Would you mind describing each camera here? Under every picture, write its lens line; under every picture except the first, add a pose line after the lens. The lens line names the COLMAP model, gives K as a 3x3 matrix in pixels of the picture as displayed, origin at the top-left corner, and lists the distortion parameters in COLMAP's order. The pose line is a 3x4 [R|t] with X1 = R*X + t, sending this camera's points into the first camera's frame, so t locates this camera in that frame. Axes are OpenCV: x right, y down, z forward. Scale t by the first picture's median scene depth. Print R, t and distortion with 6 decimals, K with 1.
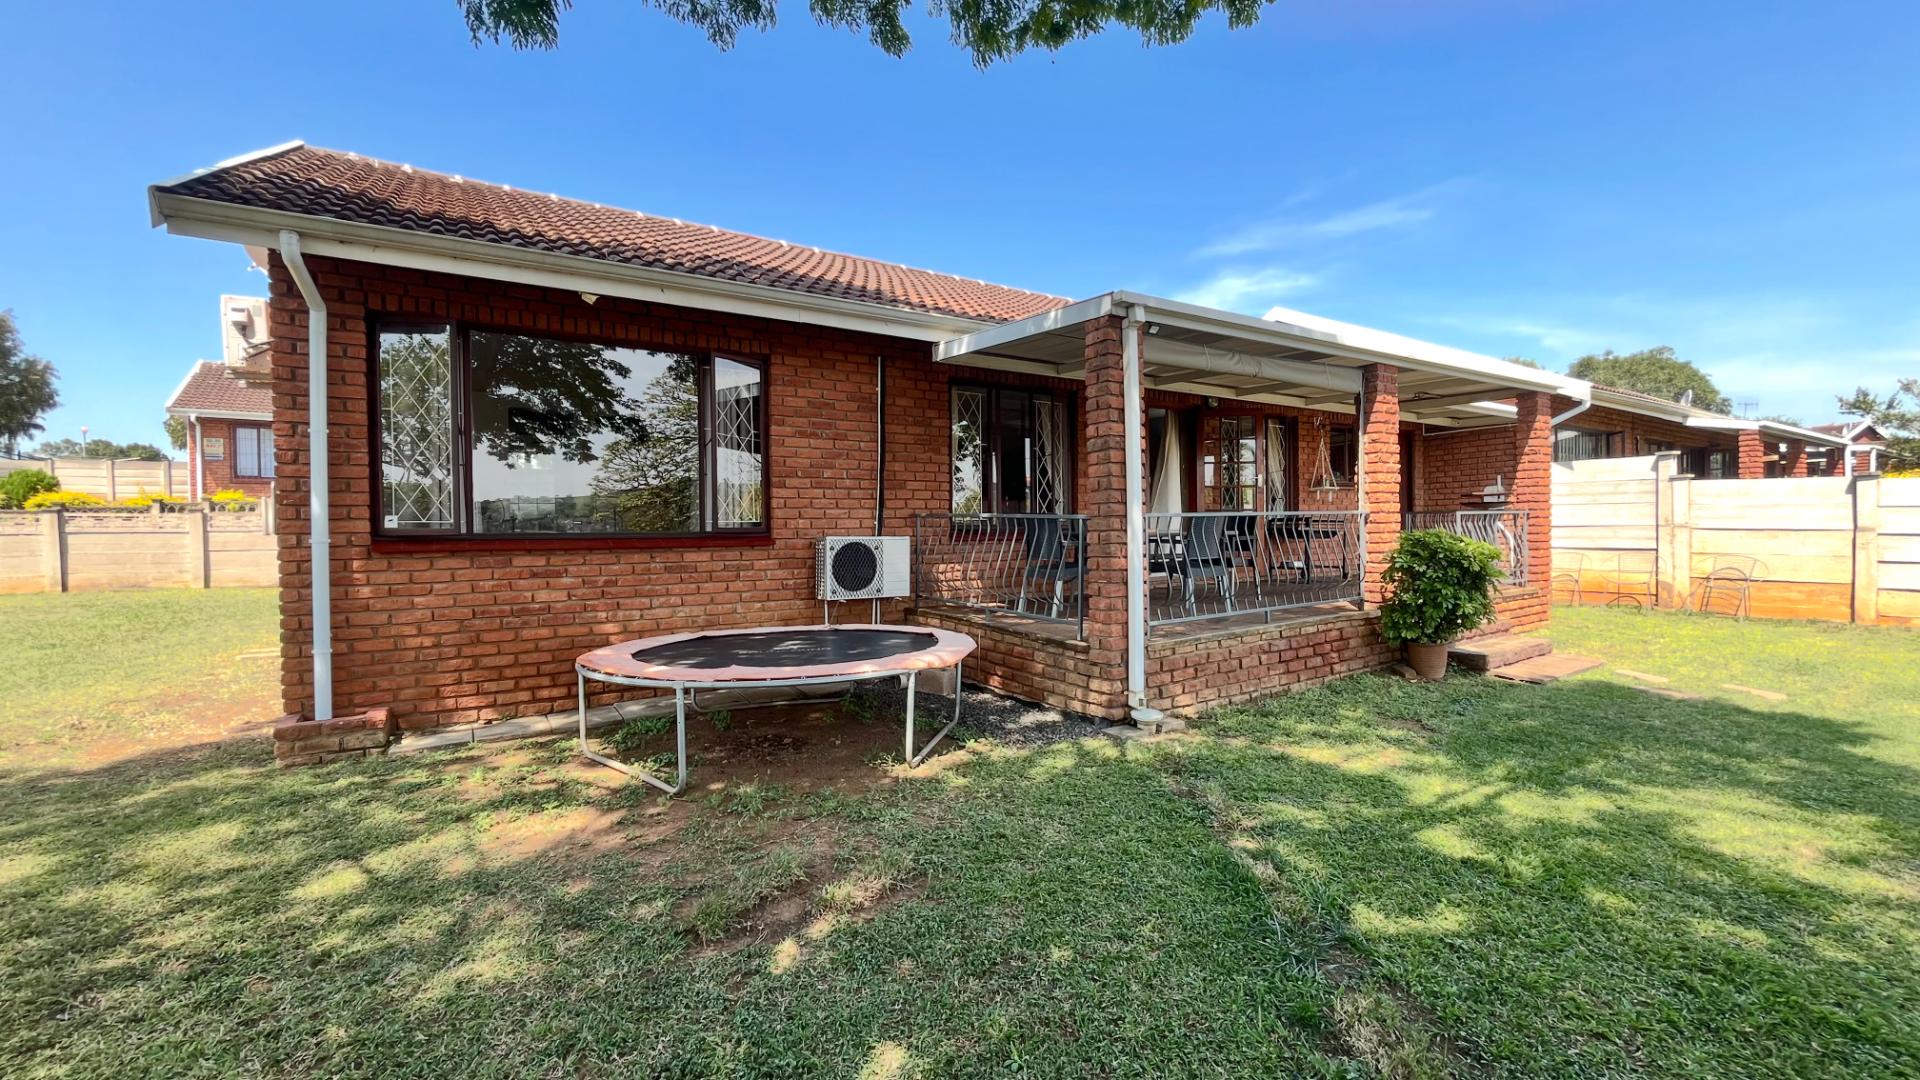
lens RADIAL K [[778.7, 0, 966.7], [0, 778.7, 533.4], [0, 0, 1]] dist [-0.001081, -0.000105]
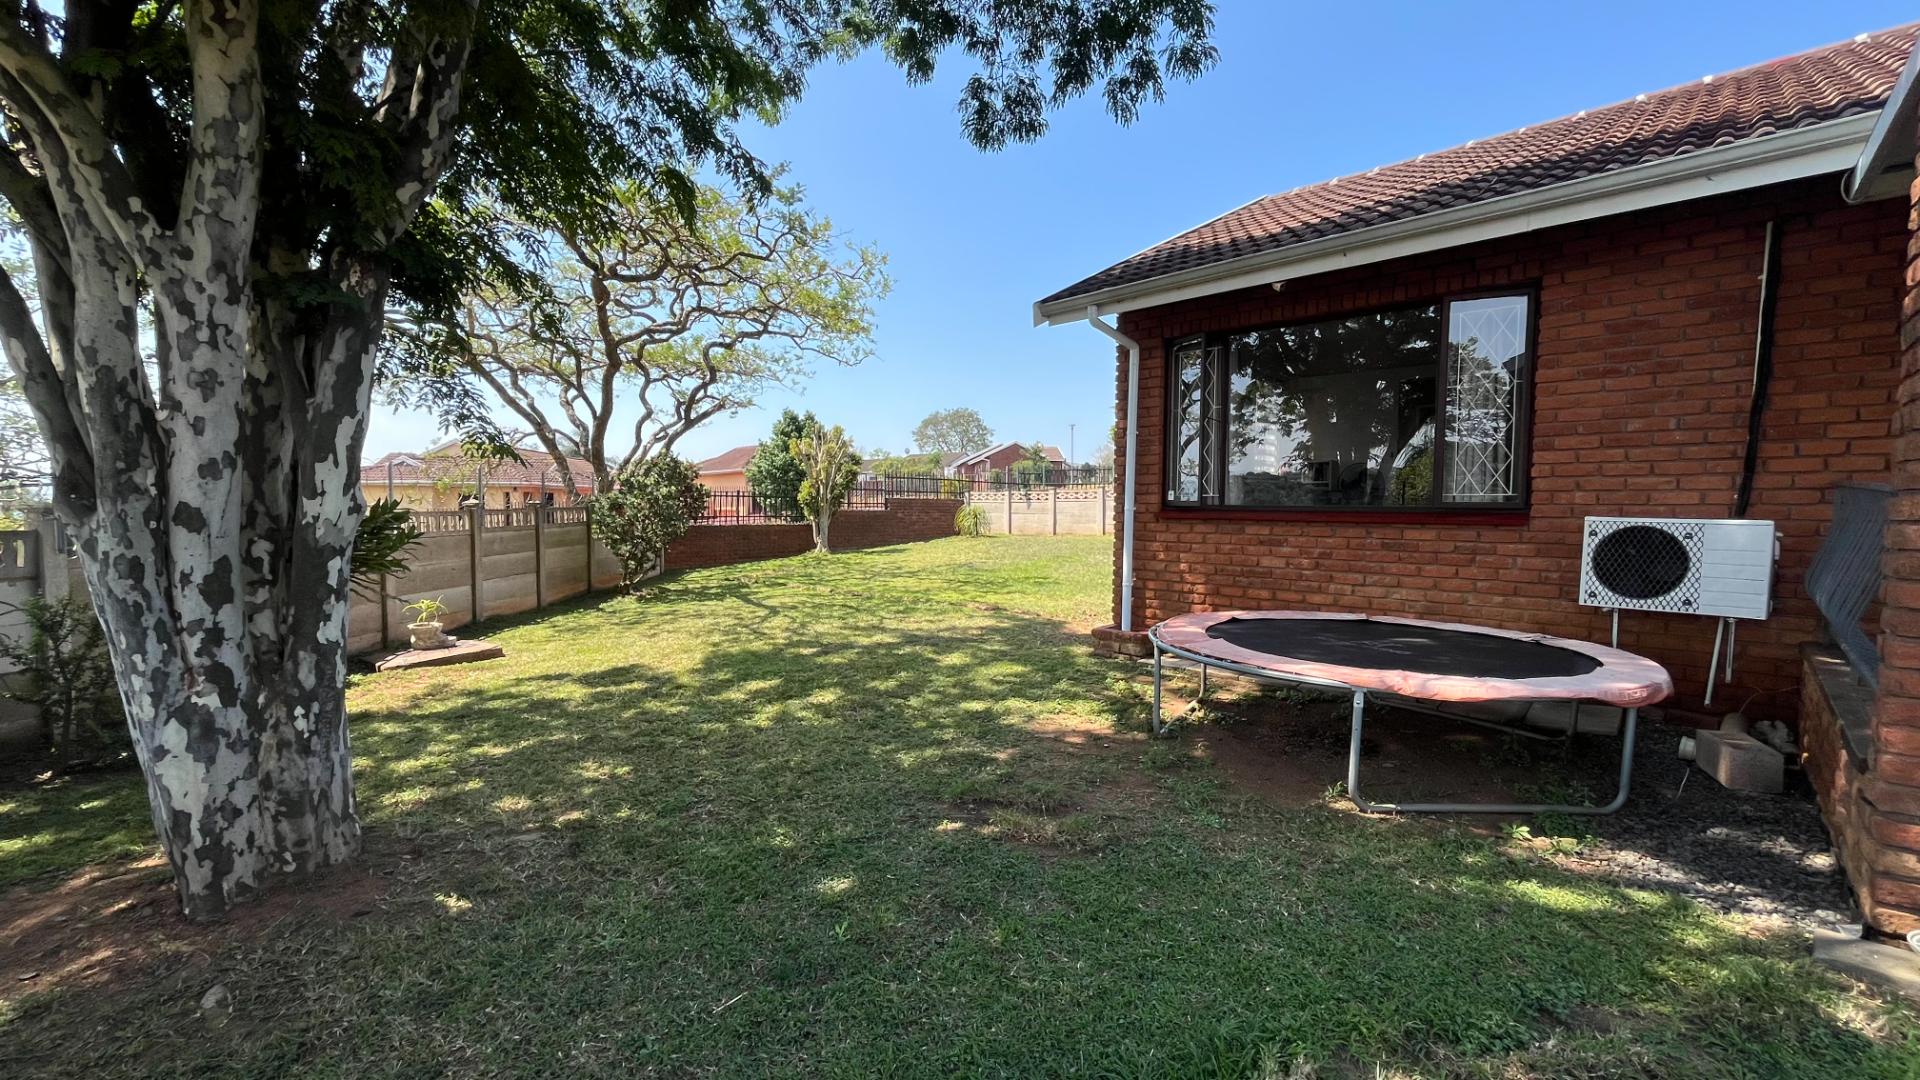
lens RADIAL K [[778.7, 0, 966.3], [0, 778.7, 545.8], [0, 0, 1]] dist [-0.001081, -0.000105]
pose [[0.212827, 0.062651, -0.975079, 0.437852], [-0.014361, 0.998035, 0.060992, -0.004546], [0.976984, 0.001022, 0.213308, 0.320257]]
